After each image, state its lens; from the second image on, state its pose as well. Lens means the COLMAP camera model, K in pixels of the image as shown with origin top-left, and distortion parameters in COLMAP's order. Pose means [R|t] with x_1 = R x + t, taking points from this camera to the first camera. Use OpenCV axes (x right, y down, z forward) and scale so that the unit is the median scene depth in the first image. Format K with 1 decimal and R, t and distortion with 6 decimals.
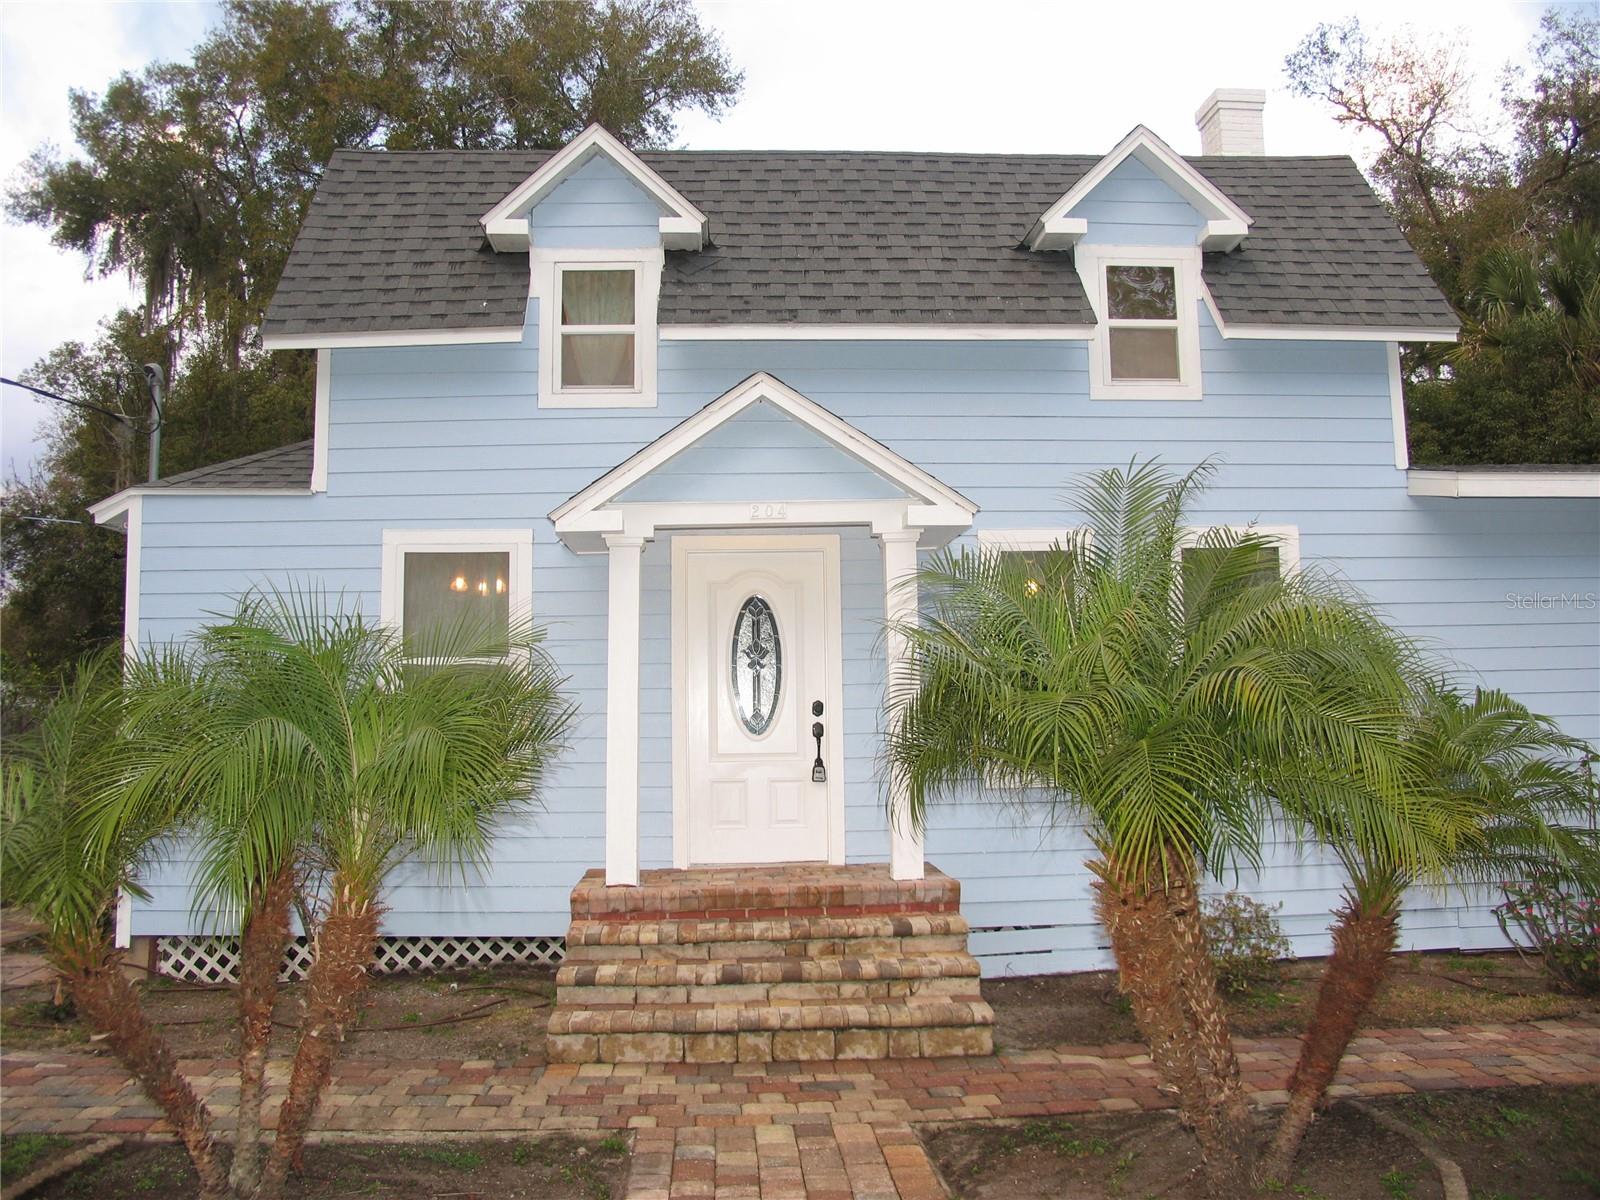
lens RADIAL K [[1346.1, 0, 797.1], [0, 1346.1, 590.5], [0, 0, 1]] dist [-0.127555, 0.060669]
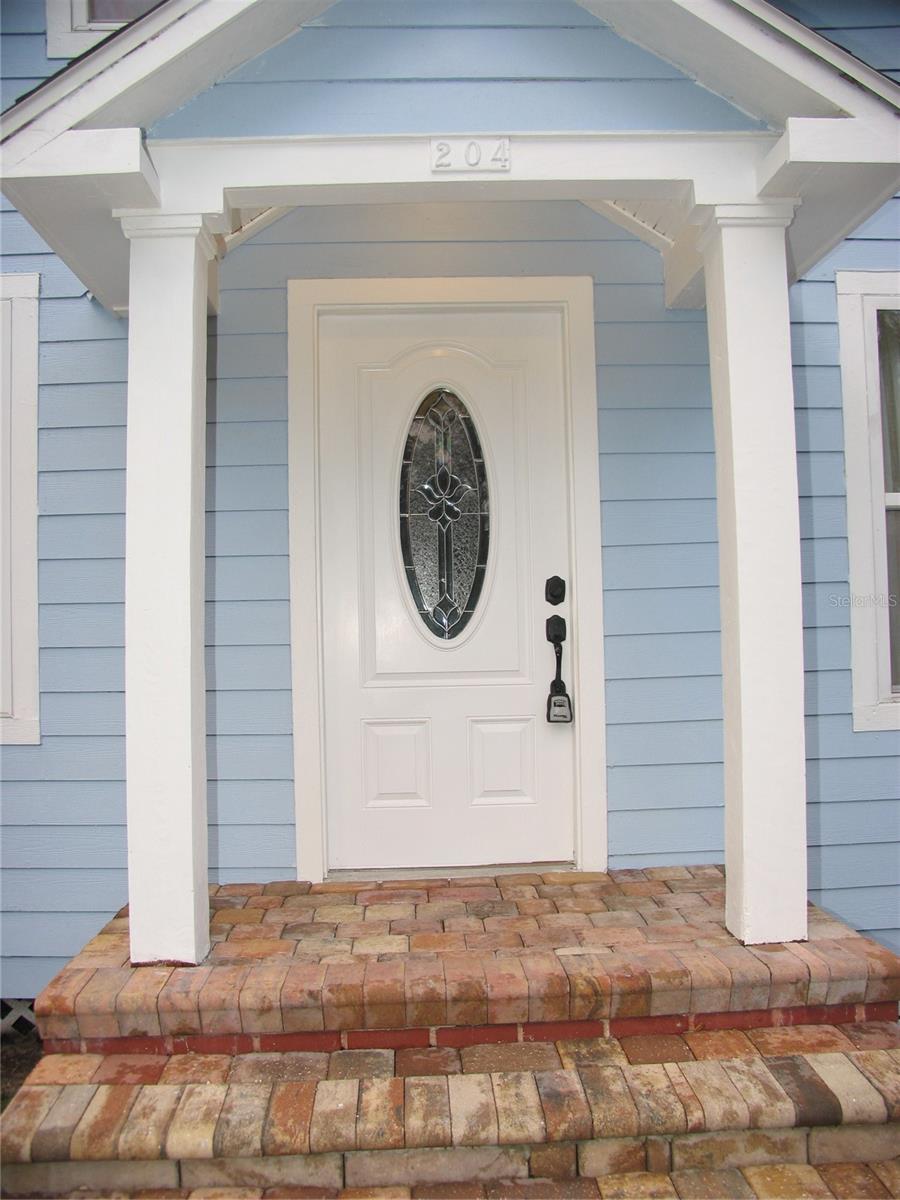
lens RADIAL K [[1009.6, 0, 445.5], [0, 1009.6, 607.1], [0, 0, 1]] dist [-0.127555, 0.060669]
pose [[0.999861, -0.007406, -0.014913, -0.023949], [0.008480, 0.997271, 0.073344, 0.064491], [0.014329, -0.073460, 0.997195, 0.592350]]
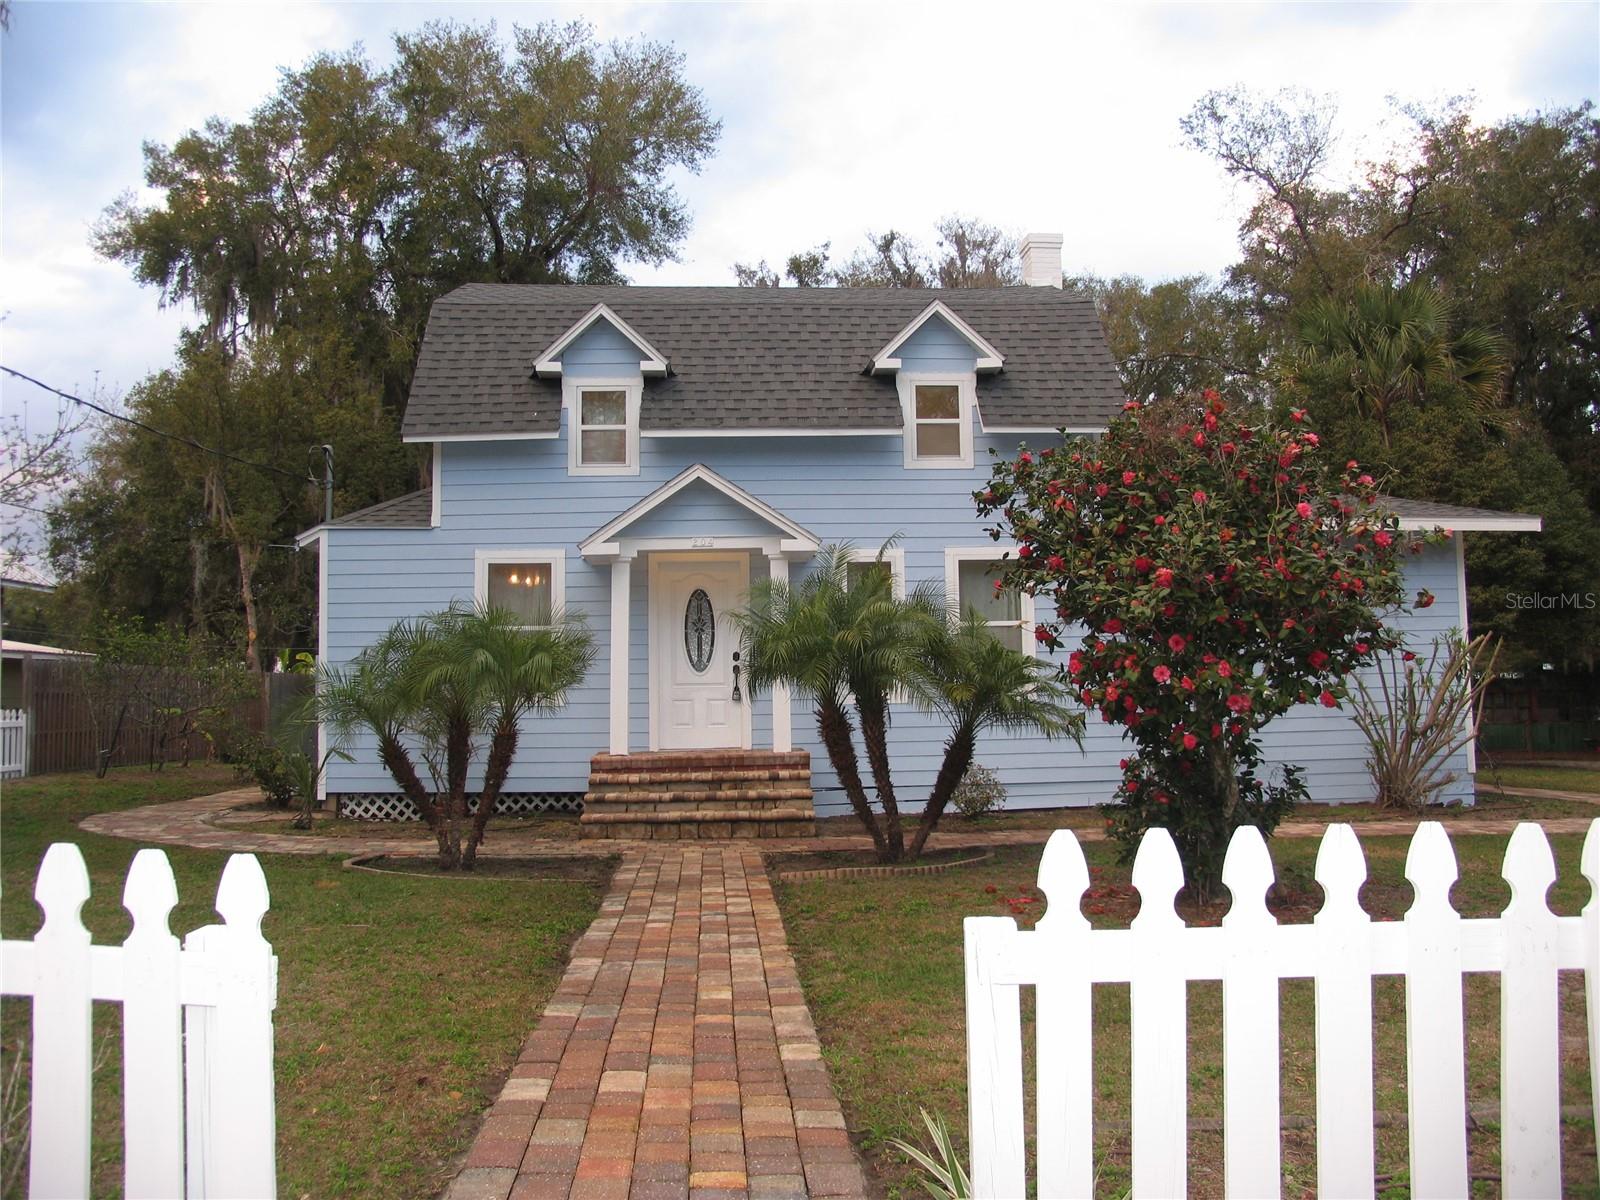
lens RADIAL K [[1346.1, 0, 794.5], [0, 1346.1, 599.5], [0, 0, 1]] dist [-0.127555, 0.060669]
pose [[0.999999, 0.000091, 0.001607, 0.086458], [-0.000136, 0.999604, 0.028136, -0.030846], [-0.001604, -0.028136, 0.999603, -0.679276]]
